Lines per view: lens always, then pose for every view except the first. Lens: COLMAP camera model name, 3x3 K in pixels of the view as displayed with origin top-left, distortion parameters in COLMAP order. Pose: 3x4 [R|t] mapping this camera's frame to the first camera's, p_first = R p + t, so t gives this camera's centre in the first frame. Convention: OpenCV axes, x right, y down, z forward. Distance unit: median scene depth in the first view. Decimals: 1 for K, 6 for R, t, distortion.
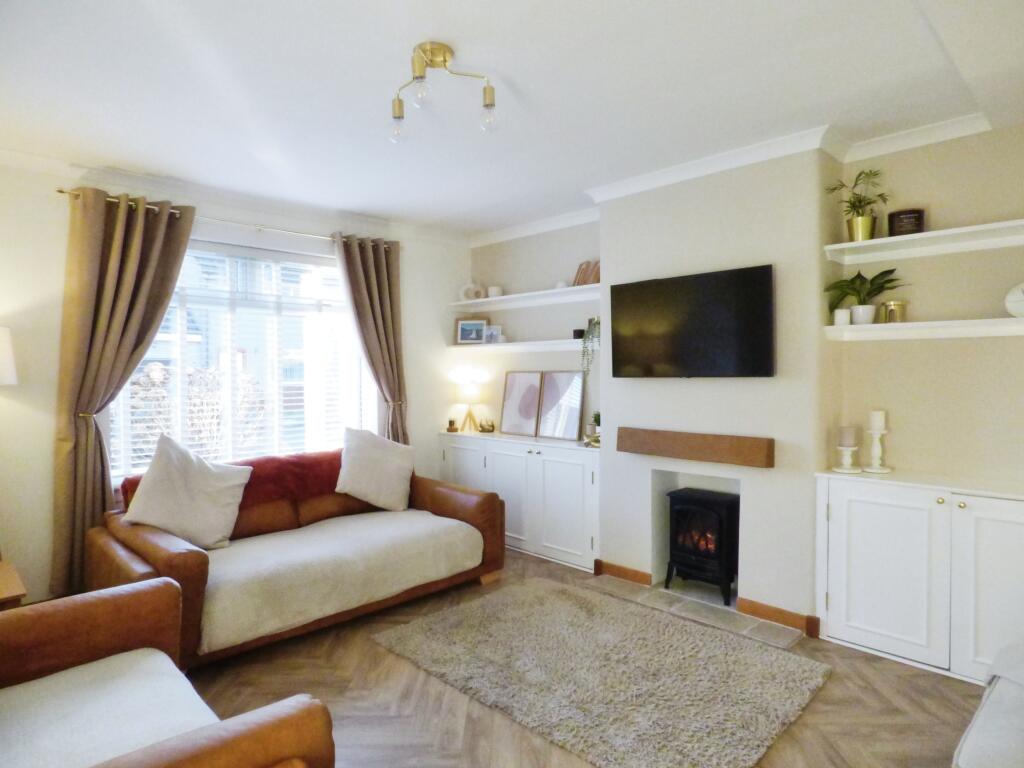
lens RADIAL K [[610.0, 0, 512.0], [0, 610.0, 384.0], [0, 0, 1]] dist [-0.000955, 0.001895]
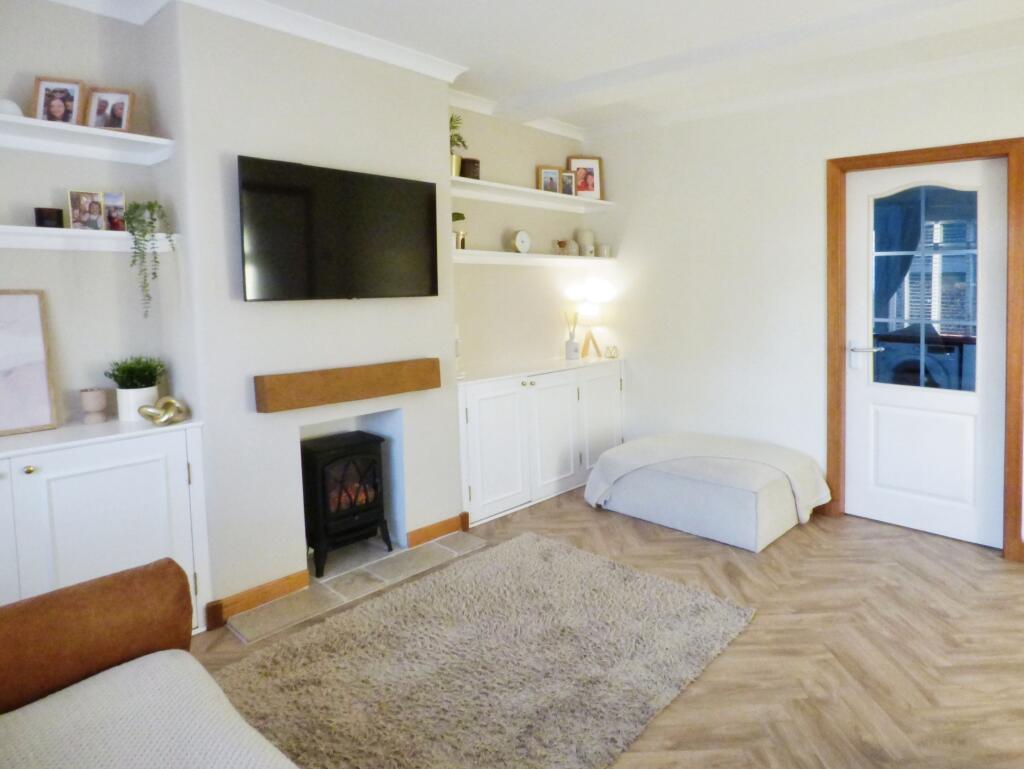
lens RADIAL K [[637.6, 0, 521.2], [0, 637.6, 317.8], [0, 0, 1]] dist [-0.015936, -0.000721]
pose [[-0.050342, -0.054009, 0.997271, -0.565531], [0.014463, 0.998393, 0.054800, -0.028267], [-0.998627, 0.017182, -0.049480, 0.835341]]
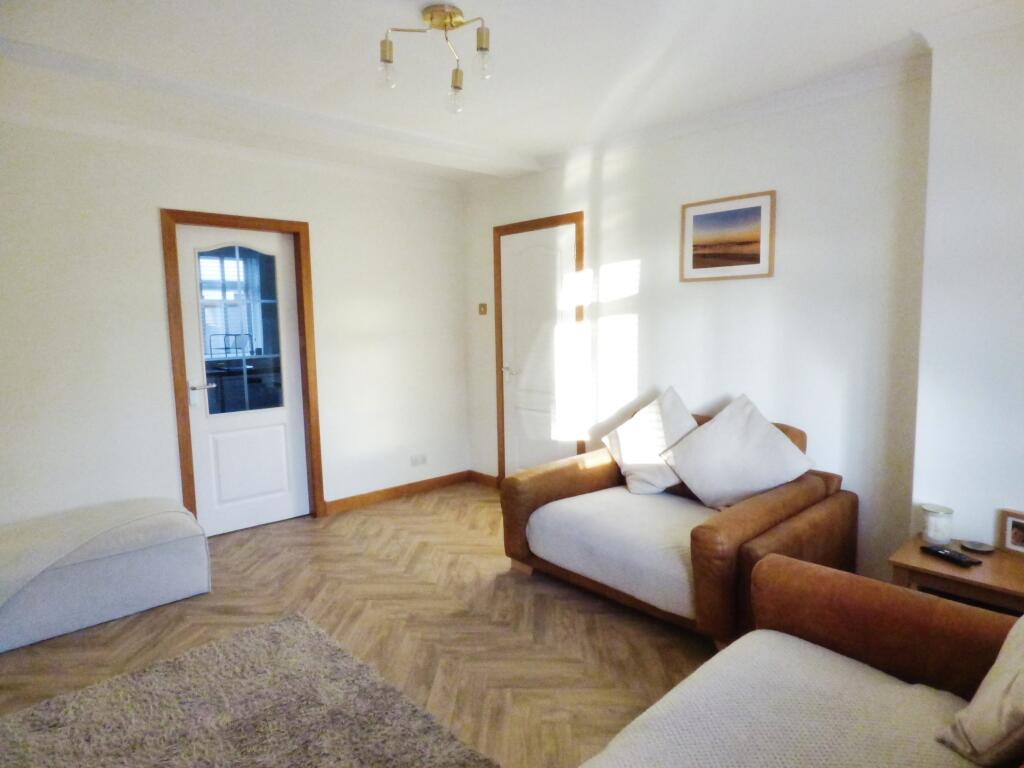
lens RADIAL K [[623.7, 0, 520.1], [0, 623.7, 377.1], [0, 0, 1]] dist [-0.003442, 0.001436]
pose [[-0.999505, 0.019509, 0.024680, -0.173445], [0.022147, 0.993509, 0.111573, -0.043718], [-0.022343, 0.112065, -0.993450, 1.332911]]
